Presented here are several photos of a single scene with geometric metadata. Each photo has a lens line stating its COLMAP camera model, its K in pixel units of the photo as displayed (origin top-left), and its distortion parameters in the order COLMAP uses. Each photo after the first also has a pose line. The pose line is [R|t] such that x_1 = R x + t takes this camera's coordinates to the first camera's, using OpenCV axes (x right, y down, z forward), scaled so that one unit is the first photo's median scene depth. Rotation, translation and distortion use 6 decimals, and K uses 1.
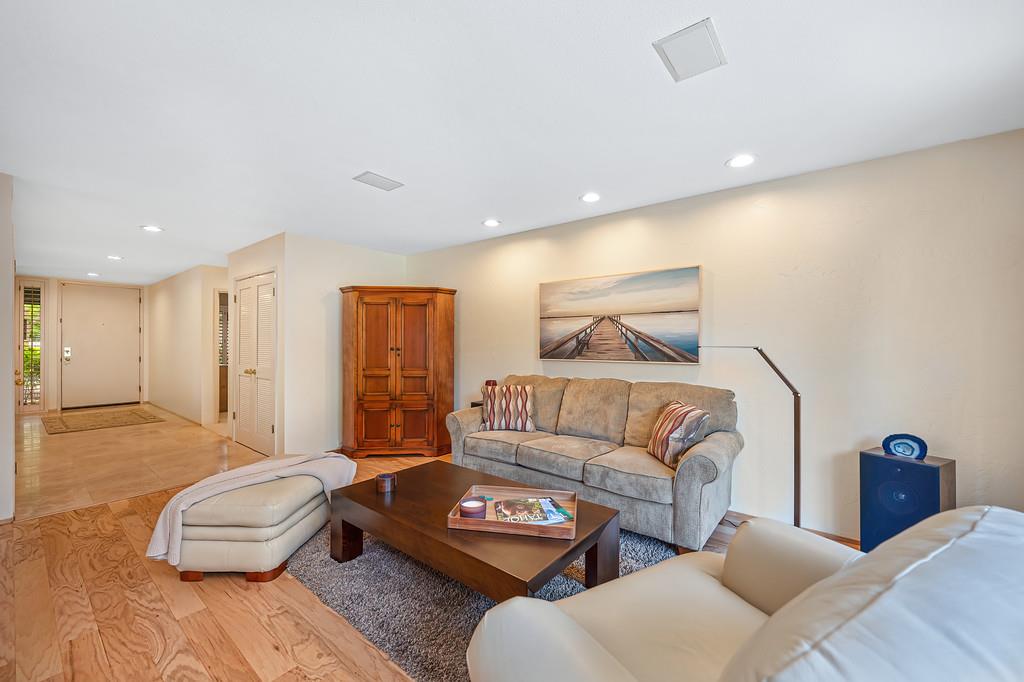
lens RADIAL K [[401.2, 0, 511.5], [0, 401.2, 342.6], [0, 0, 1]] dist [-0.000578, 0.000144]
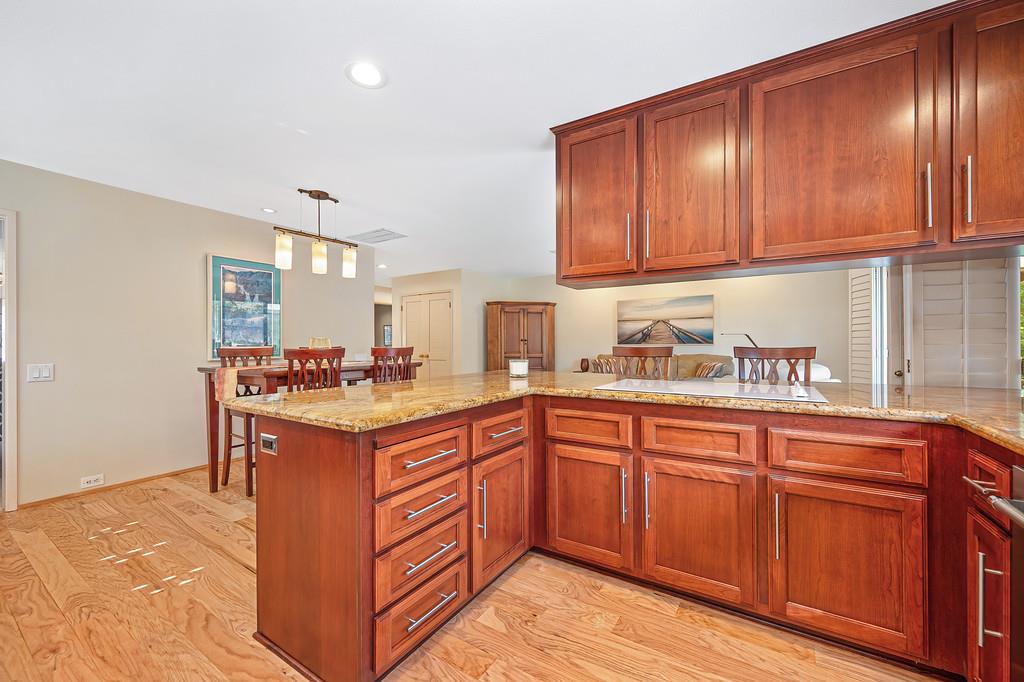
lens RADIAL K [[401.2, 0, 510.8], [0, 401.2, 342.6], [0, 0, 1]] dist [-0.000578, 0.000144]
pose [[0.994700, -0.008100, 0.102497, -0.567537], [0.008129, 0.999967, 0.000140, 0.027926], [-0.102495, 0.000694, 0.994733, -0.673438]]
